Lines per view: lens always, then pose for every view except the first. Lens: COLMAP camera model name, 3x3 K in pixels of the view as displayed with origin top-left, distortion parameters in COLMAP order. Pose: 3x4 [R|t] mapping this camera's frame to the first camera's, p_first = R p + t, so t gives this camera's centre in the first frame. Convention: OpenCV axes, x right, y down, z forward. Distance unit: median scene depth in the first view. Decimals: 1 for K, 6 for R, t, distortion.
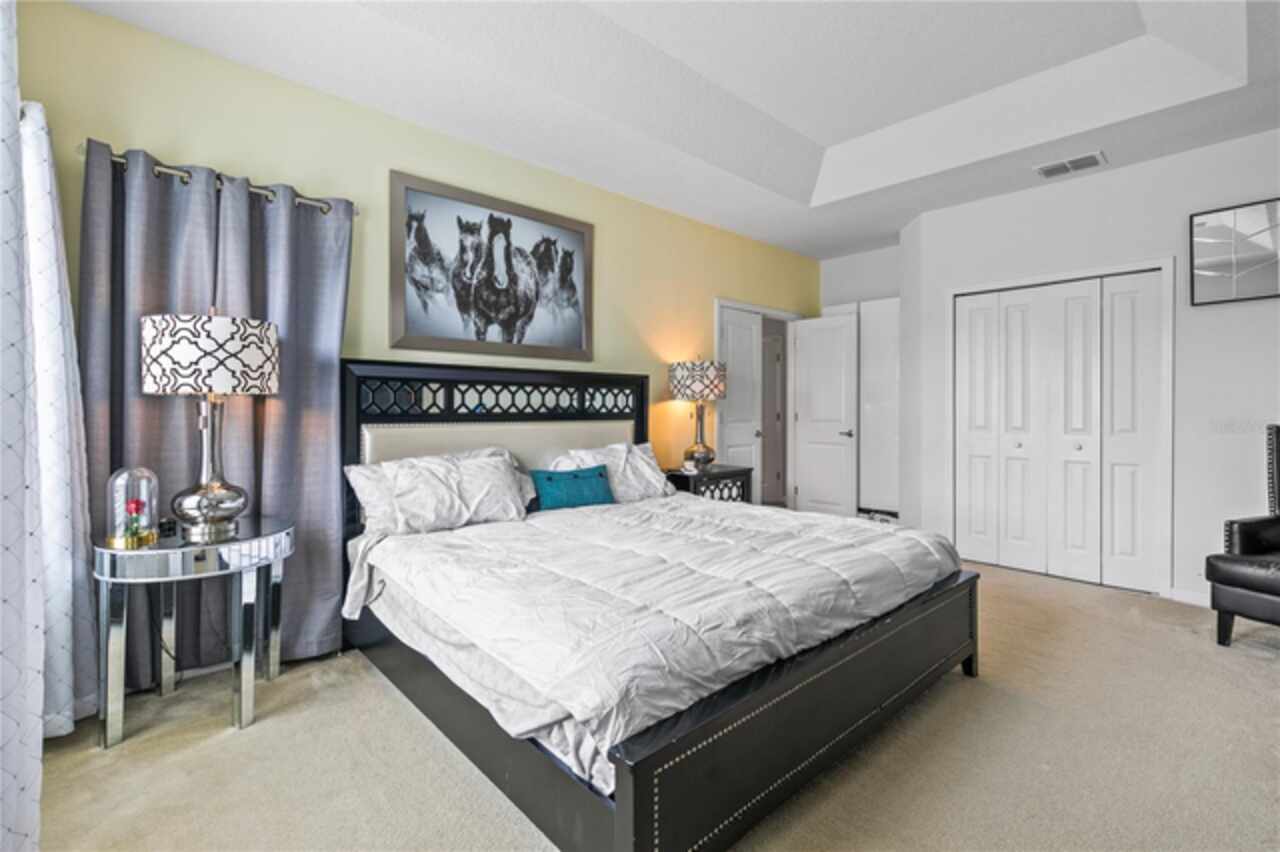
lens RADIAL K [[580.8, 0, 638.0], [0, 580.8, 402.8], [0, 0, 1]] dist [-0.000987, 0.000027]
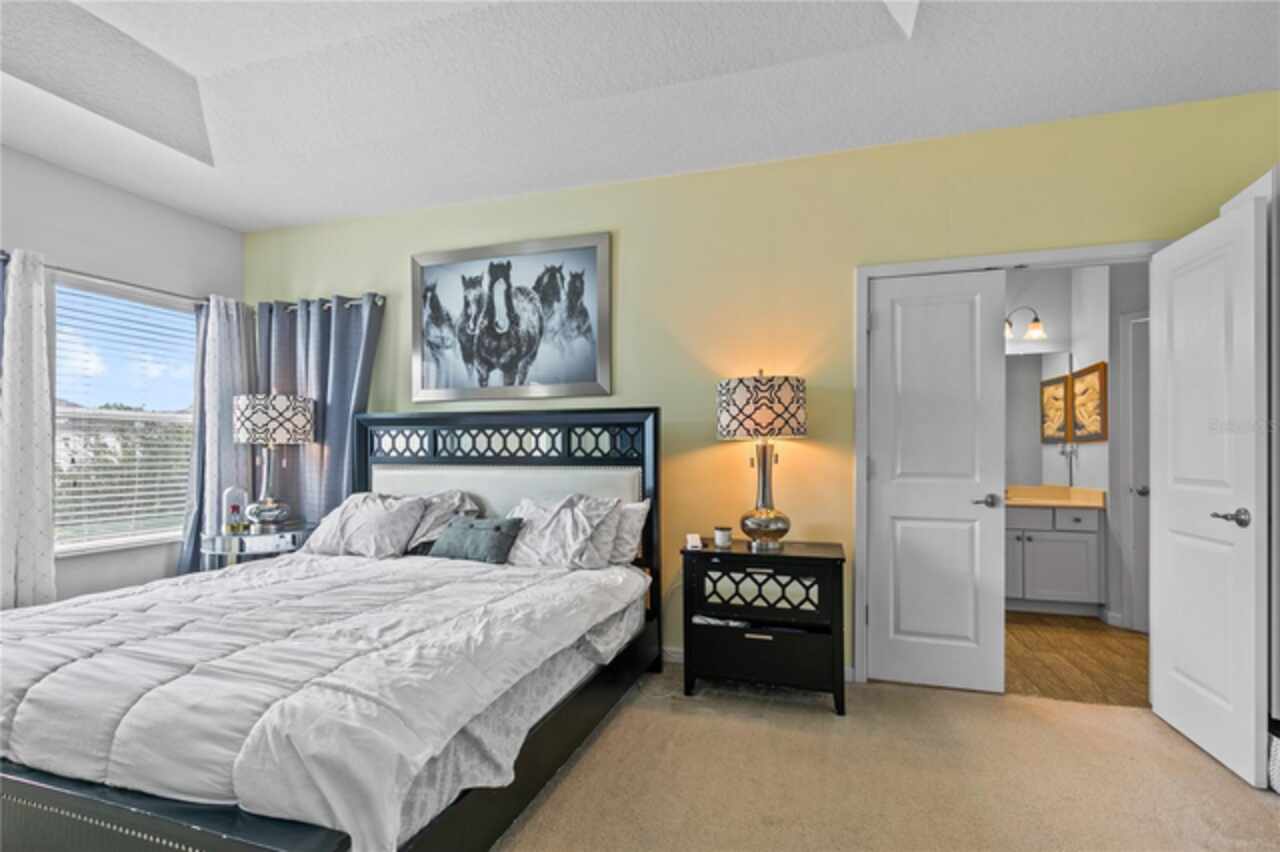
lens RADIAL K [[575.5, 0, 642.7], [0, 575.5, 433.3], [0, 0, 1]] dist [0.001683, -0.000444]
pose [[0.503462, -0.028532, -0.863546, 0.759033], [0.010256, 0.999582, -0.027048, 0.006845], [0.863956, 0.004761, 0.503544, 0.725668]]
